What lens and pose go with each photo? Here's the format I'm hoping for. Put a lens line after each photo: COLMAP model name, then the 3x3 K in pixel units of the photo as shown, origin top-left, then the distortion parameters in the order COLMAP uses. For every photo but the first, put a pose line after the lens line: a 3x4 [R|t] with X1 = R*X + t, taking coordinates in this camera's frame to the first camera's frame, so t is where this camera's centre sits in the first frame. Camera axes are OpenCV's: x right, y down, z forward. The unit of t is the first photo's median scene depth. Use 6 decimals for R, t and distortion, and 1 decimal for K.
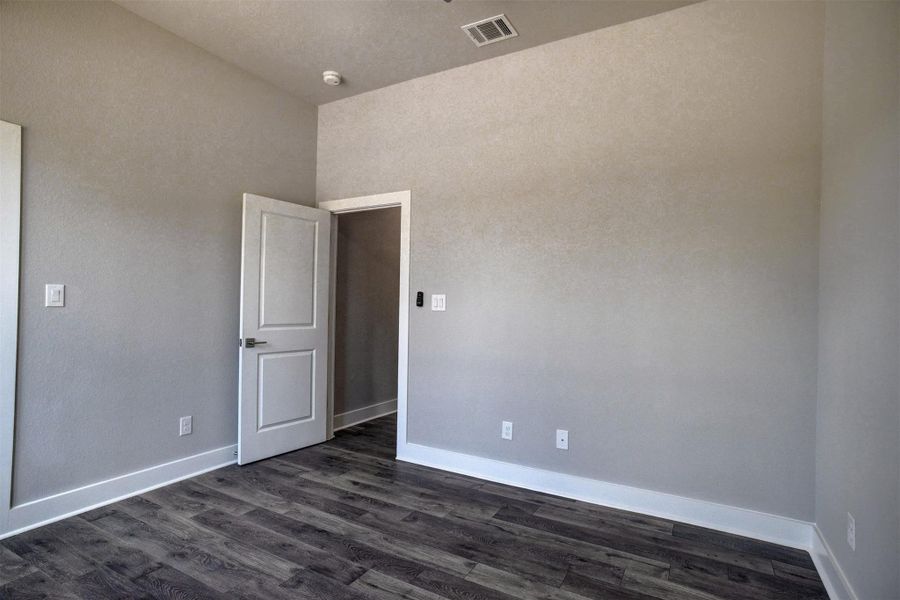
lens RADIAL K [[461.1, 0, 451.3], [0, 461.1, 303.1], [0, 0, 1]] dist [-0.067050, 0.047090]
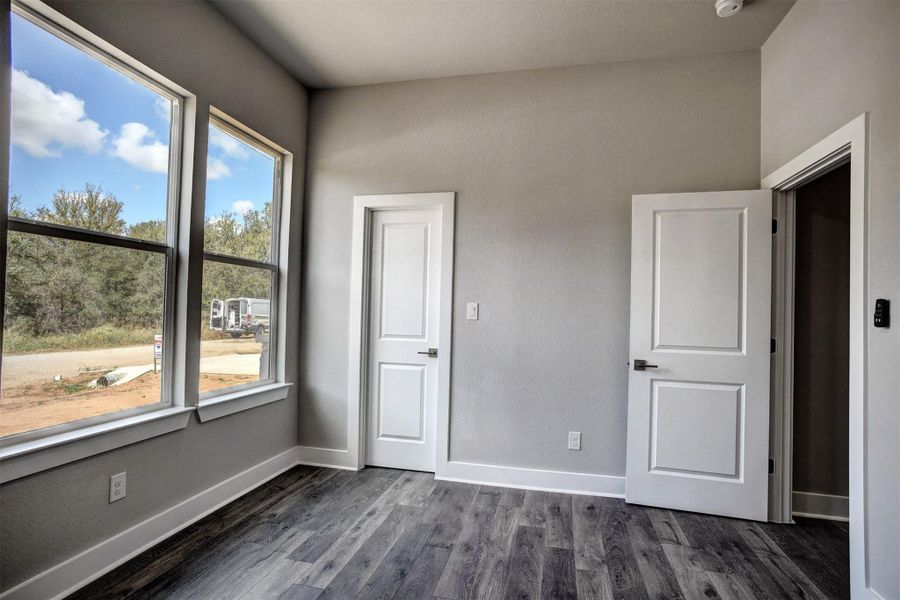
lens RADIAL K [[461.1, 0, 451.3], [0, 461.1, 303.1], [0, 0, 1]] dist [-0.067050, 0.047090]
pose [[0.287951, -0.029715, -0.957184, 0.311394], [-0.015169, 0.999252, -0.035585, 0.006185], [0.957525, 0.024766, 0.287285, 0.436253]]
